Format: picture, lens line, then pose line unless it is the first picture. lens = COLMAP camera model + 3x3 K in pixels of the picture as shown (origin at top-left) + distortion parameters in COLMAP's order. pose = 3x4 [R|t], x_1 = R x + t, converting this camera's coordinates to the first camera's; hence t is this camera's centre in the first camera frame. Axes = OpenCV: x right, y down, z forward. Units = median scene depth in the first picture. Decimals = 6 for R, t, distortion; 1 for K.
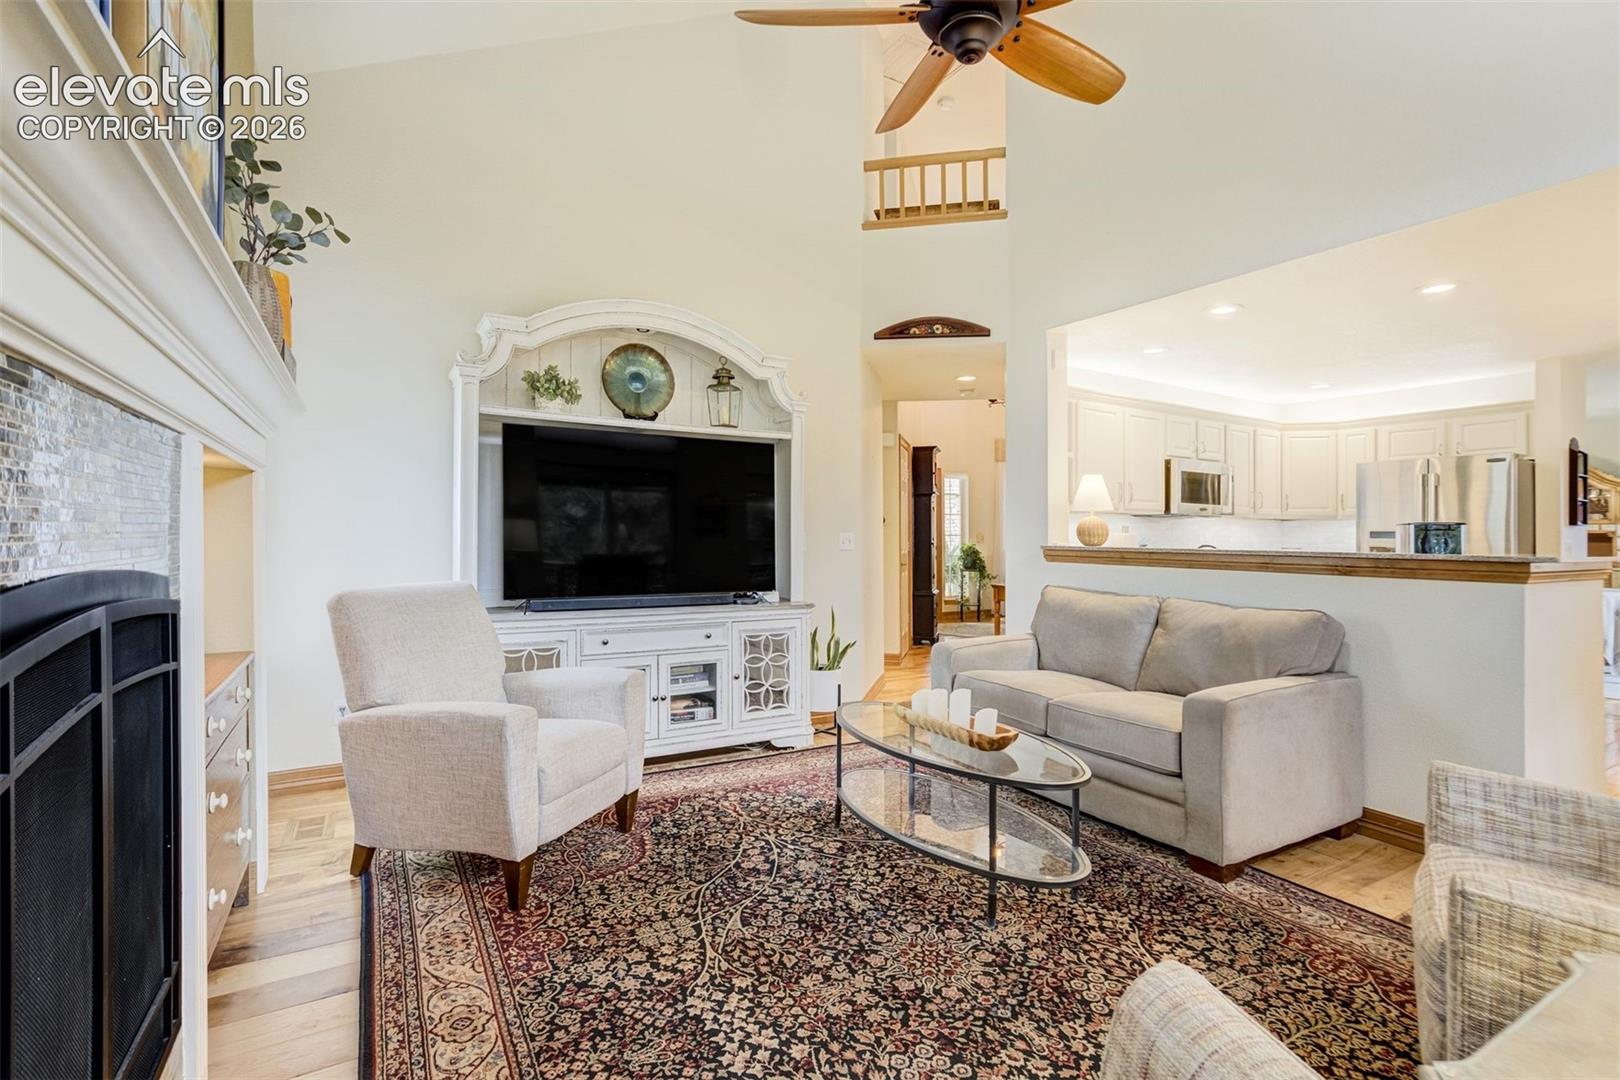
lens RADIAL K [[755.2, 0, 779.7], [0, 755.2, 538.3], [0, 0, 1]] dist [-0.024239, 0.009608]
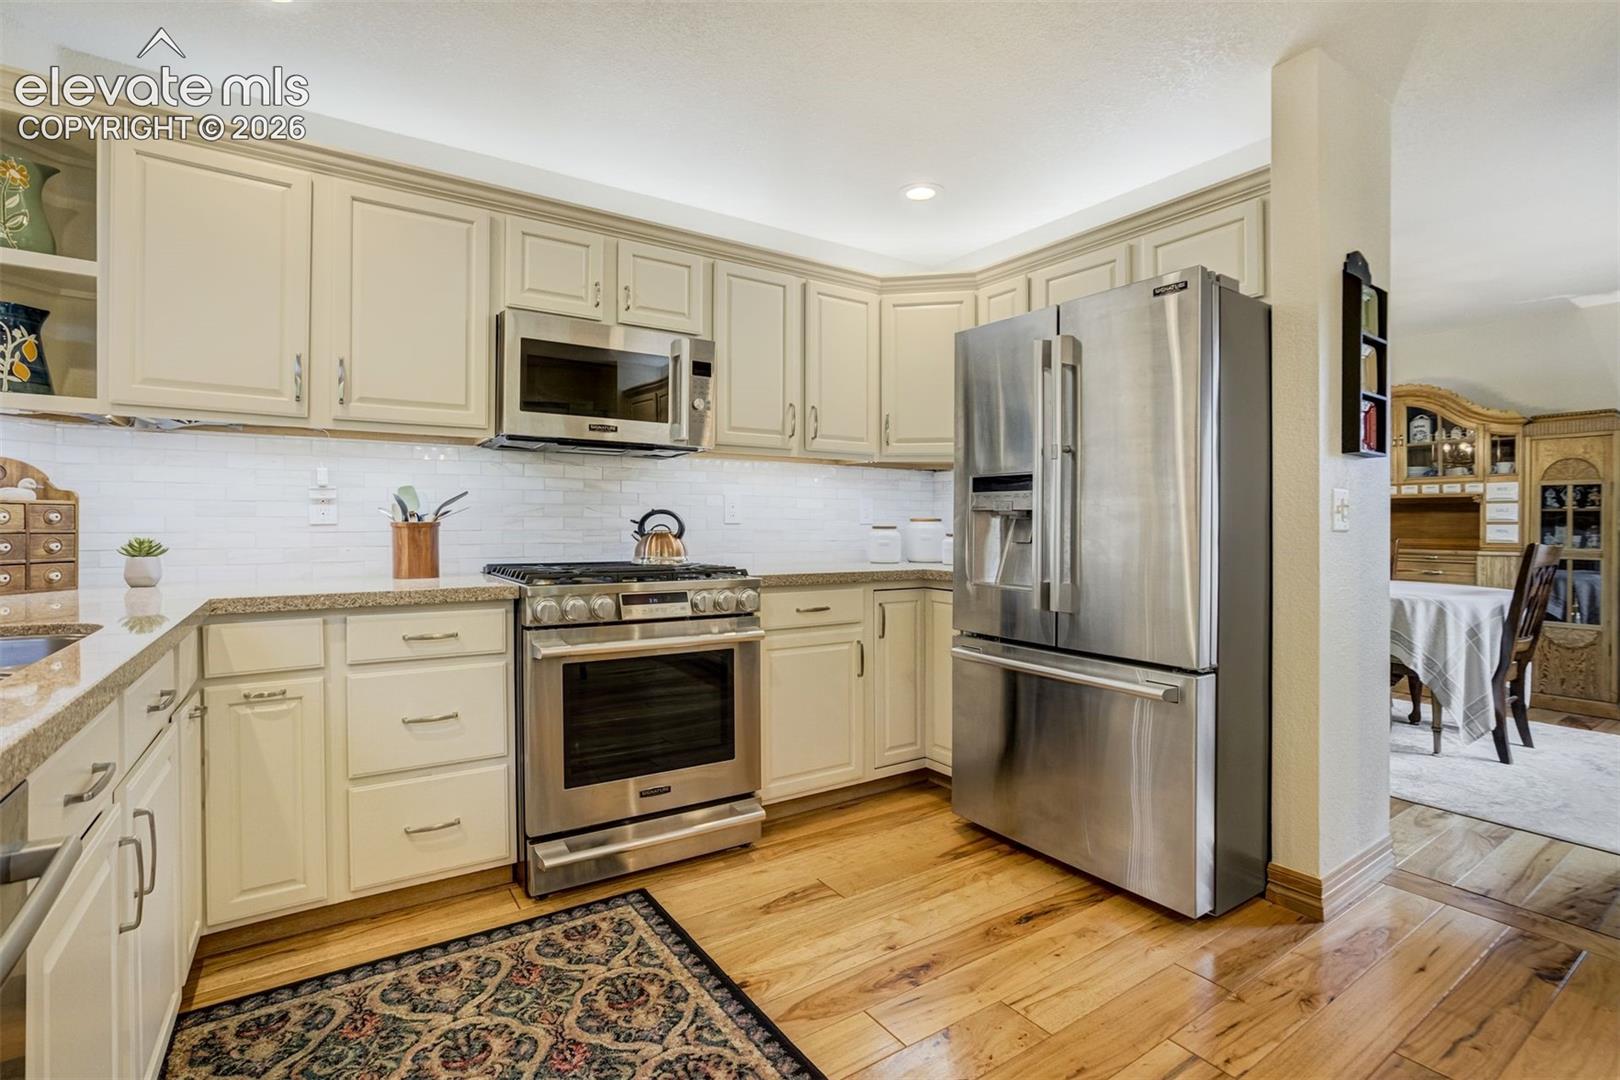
lens RADIAL K [[755.2, 0, 787.5], [0, 755.2, 527.3], [0, 0, 1]] dist [-0.024239, 0.009608]
pose [[0.998379, -0.001843, 0.056888, 0.853145], [0.001351, 0.999961, 0.008675, 0.024642], [-0.056901, -0.008584, 0.998343, 0.699997]]
